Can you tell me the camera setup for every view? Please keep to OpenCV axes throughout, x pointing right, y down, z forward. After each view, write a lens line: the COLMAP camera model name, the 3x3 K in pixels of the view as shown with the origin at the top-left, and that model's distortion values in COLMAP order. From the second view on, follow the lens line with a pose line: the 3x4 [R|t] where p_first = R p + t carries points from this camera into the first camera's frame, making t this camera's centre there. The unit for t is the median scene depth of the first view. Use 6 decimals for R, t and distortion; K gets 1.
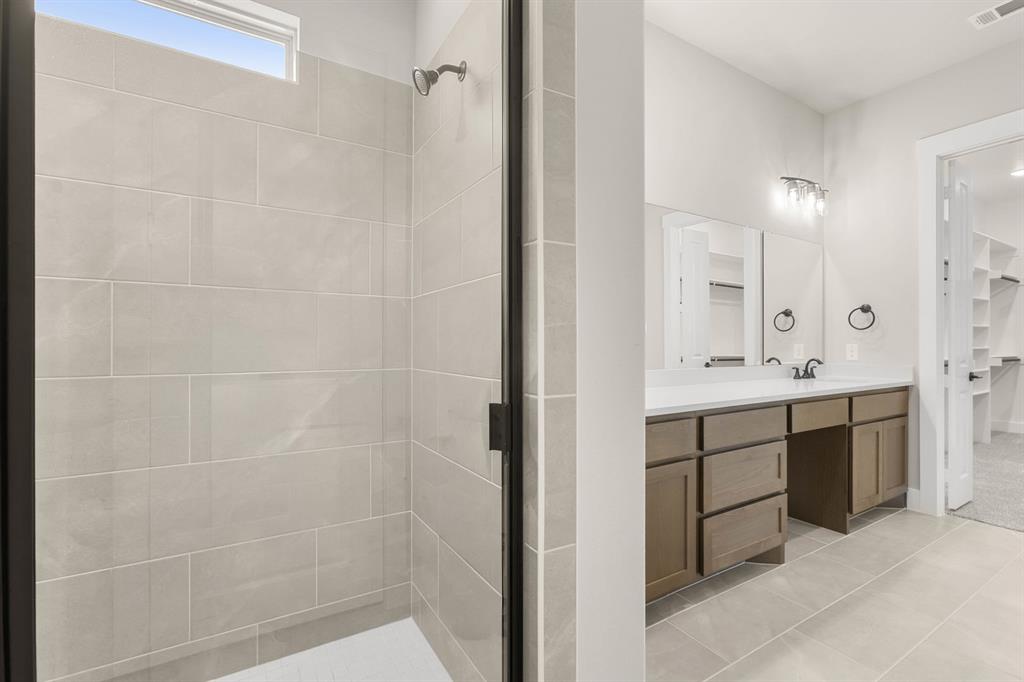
lens RADIAL K [[456.4, 0, 509.5], [0, 456.4, 342.9], [0, 0, 1]] dist [-0.009135, 0.005223]
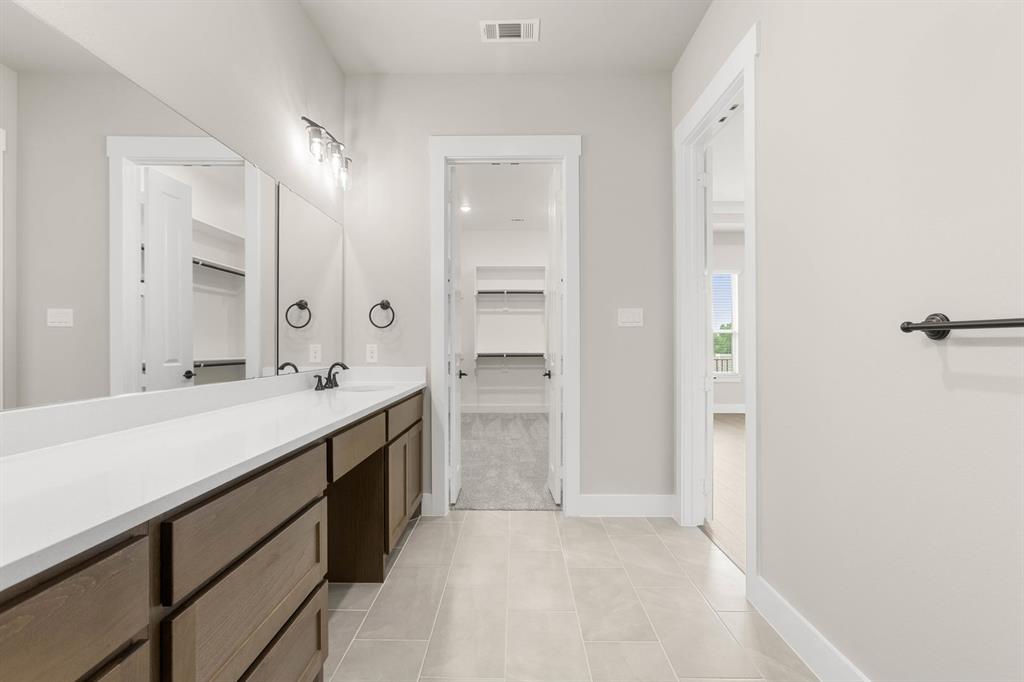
lens RADIAL K [[456.4, 0, 513.7], [0, 456.4, 343.2], [0, 0, 1]] dist [-0.009135, 0.005223]
pose [[0.516610, 0.001793, 0.856219, 0.146363], [-0.002160, 0.999997, -0.000790, 0.000423], [-0.856218, -0.001441, 0.516613, 0.329349]]
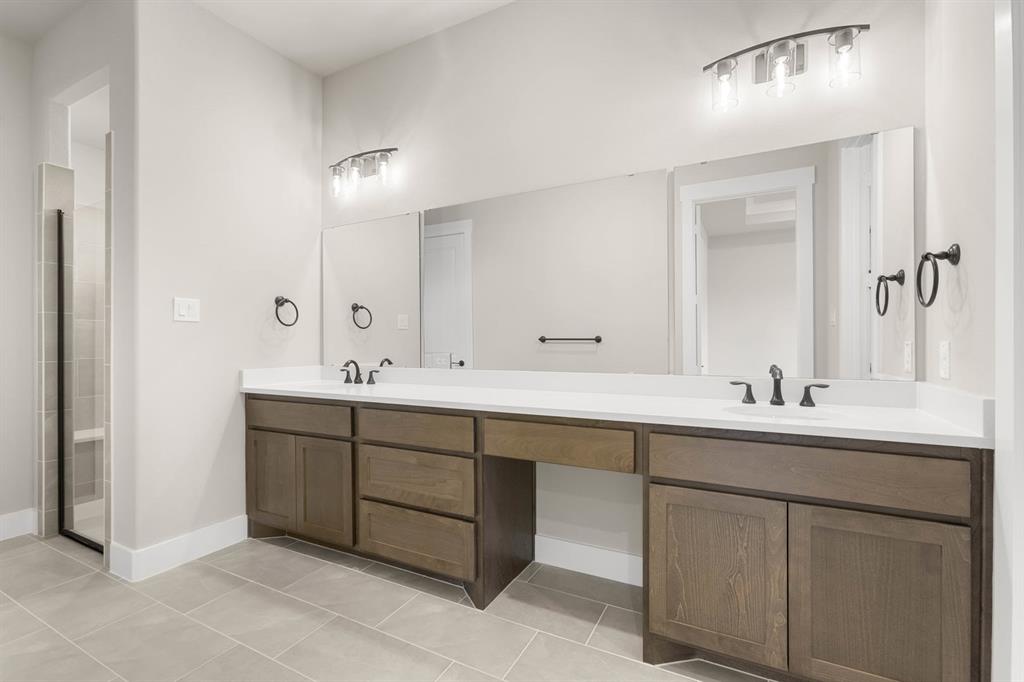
lens RADIAL K [[456.4, 0, 509.4], [0, 456.4, 343.1], [0, 0, 1]] dist [-0.009135, 0.005223]
pose [[0.512515, -0.003608, -0.858671, 0.992592], [0.008719, 0.999961, 0.001002, 0.001391], [0.858634, -0.008000, 0.512526, 0.463472]]
